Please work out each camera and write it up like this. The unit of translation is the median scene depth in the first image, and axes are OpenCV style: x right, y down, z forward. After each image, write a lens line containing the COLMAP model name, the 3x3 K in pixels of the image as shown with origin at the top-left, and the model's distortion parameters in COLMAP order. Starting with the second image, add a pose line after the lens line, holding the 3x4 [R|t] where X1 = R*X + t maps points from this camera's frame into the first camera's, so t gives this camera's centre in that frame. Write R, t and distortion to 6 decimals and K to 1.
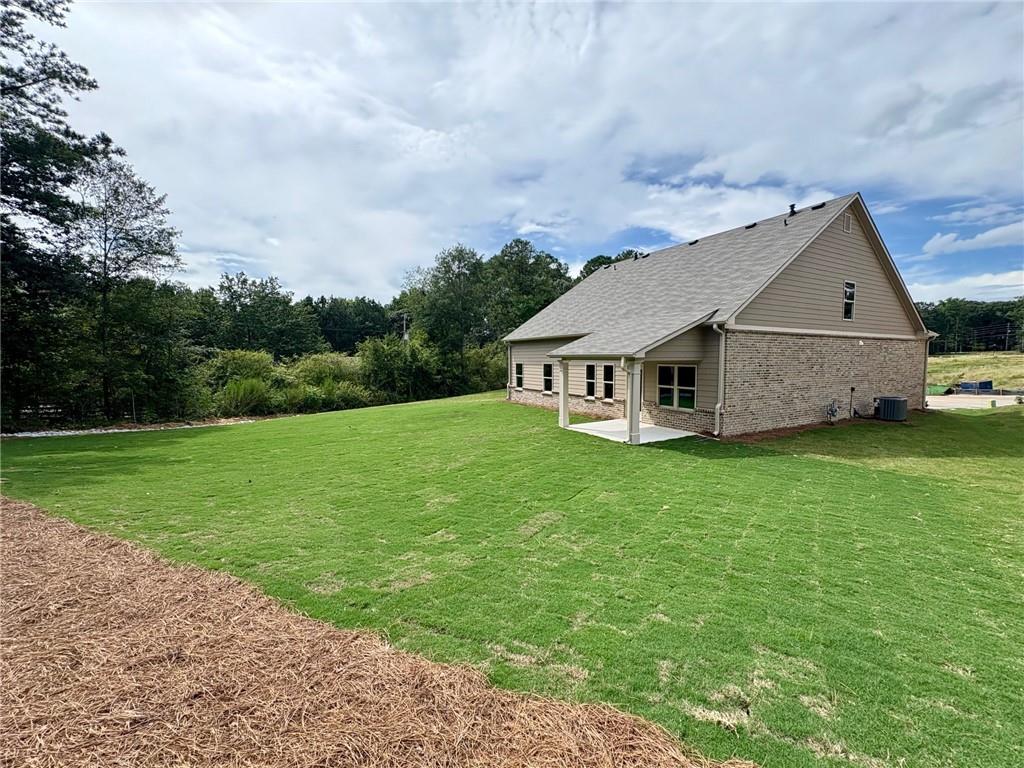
lens RADIAL K [[409.6, 0, 517.2], [0, 409.6, 381.4], [0, 0, 1]] dist [0.000055, -0.000439]
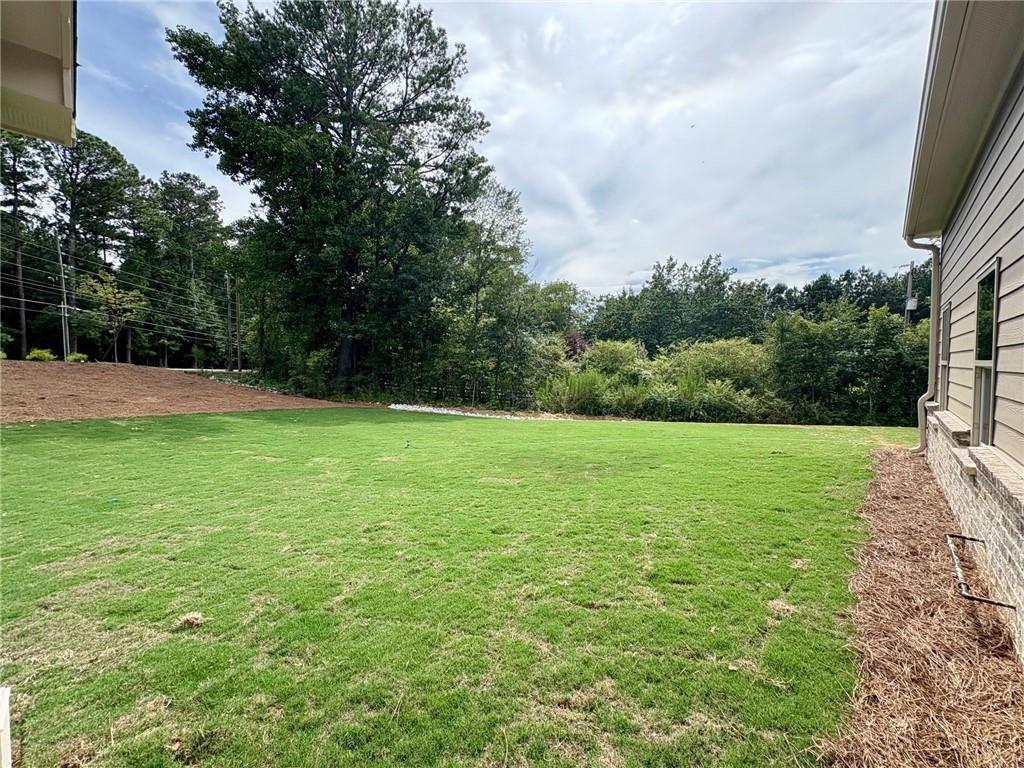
lens RADIAL K [[409.6, 0, 516.8], [0, 409.6, 383.9], [0, 0, 1]] dist [0.000055, -0.000439]
pose [[0.329816, 0.048278, -0.942810, 0.263503], [-0.042372, 0.998442, 0.036304, -0.013199], [0.943094, 0.027975, 0.331348, 1.139440]]
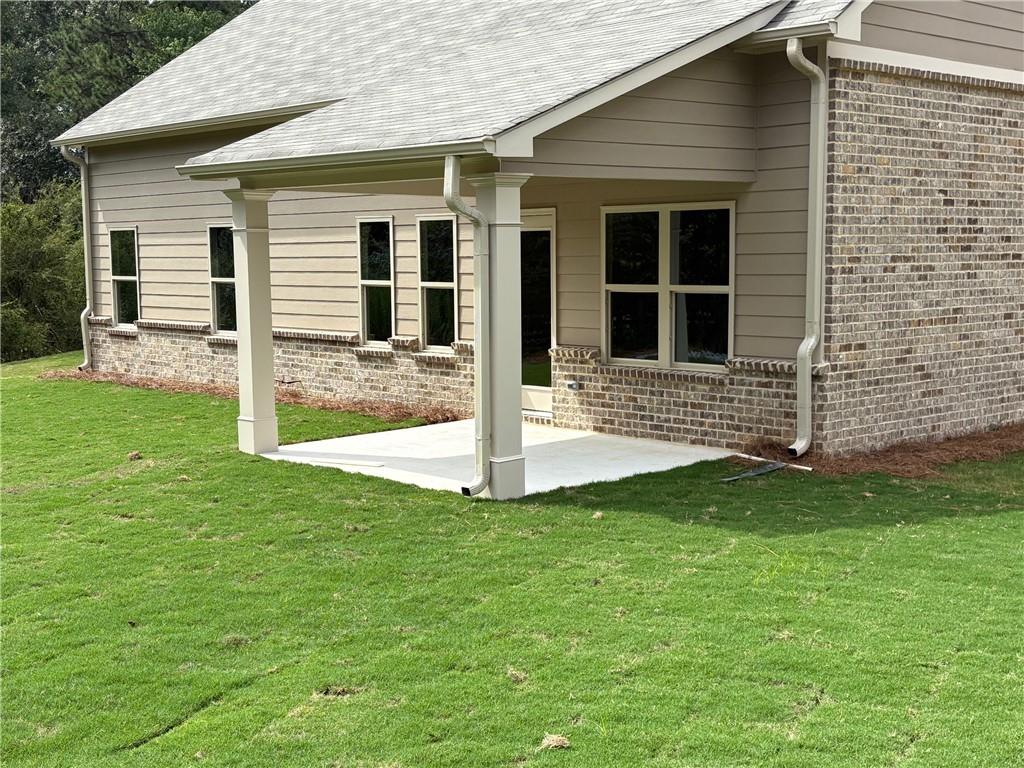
lens RADIAL K [[1388.1, 0, 511.5], [0, 1388.1, 386.6], [0, 0, 1]] dist [0.069887, 0.000000]
pose [[0.974690, -0.029806, 0.221563, 0.080040], [0.020329, 0.998783, 0.044931, 0.035286], [-0.222633, -0.039289, 0.974110, 0.119963]]
